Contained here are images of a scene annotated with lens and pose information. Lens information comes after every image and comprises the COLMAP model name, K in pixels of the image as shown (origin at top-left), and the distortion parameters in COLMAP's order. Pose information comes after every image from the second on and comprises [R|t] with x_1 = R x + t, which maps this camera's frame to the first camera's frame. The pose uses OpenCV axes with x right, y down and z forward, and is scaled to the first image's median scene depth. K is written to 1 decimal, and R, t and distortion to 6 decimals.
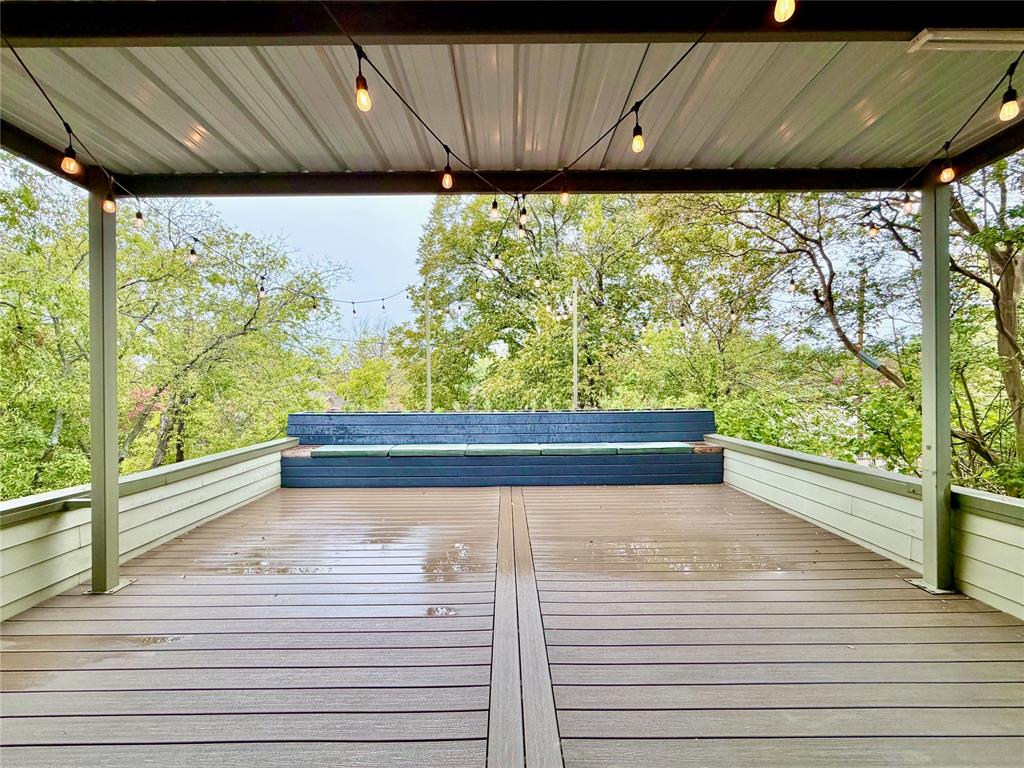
lens RADIAL K [[408.0, 0, 509.5], [0, 408.0, 387.4], [0, 0, 1]] dist [-0.001331, -0.000014]
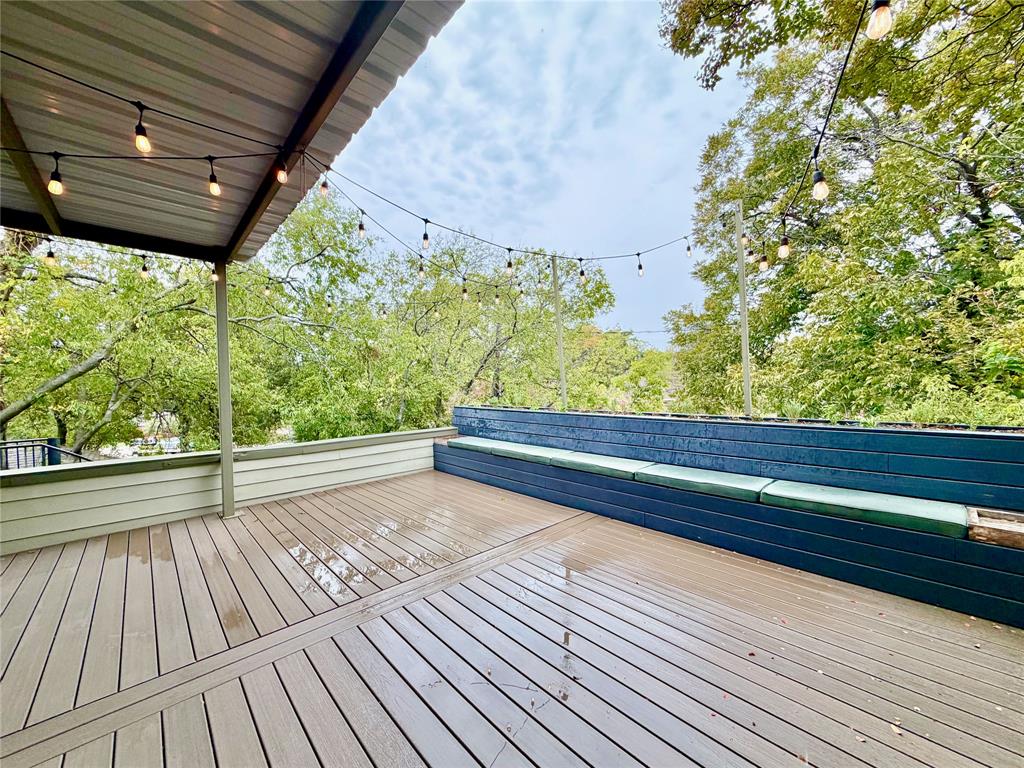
lens RADIAL K [[408.0, 0, 510.3], [0, 408.0, 383.6], [0, 0, 1]] dist [-0.001331, -0.000014]
pose [[0.662594, -0.002702, -0.748973, 0.441586], [0.016617, 0.999800, 0.011094, -0.009419], [0.748794, -0.019796, 0.662507, 0.370578]]
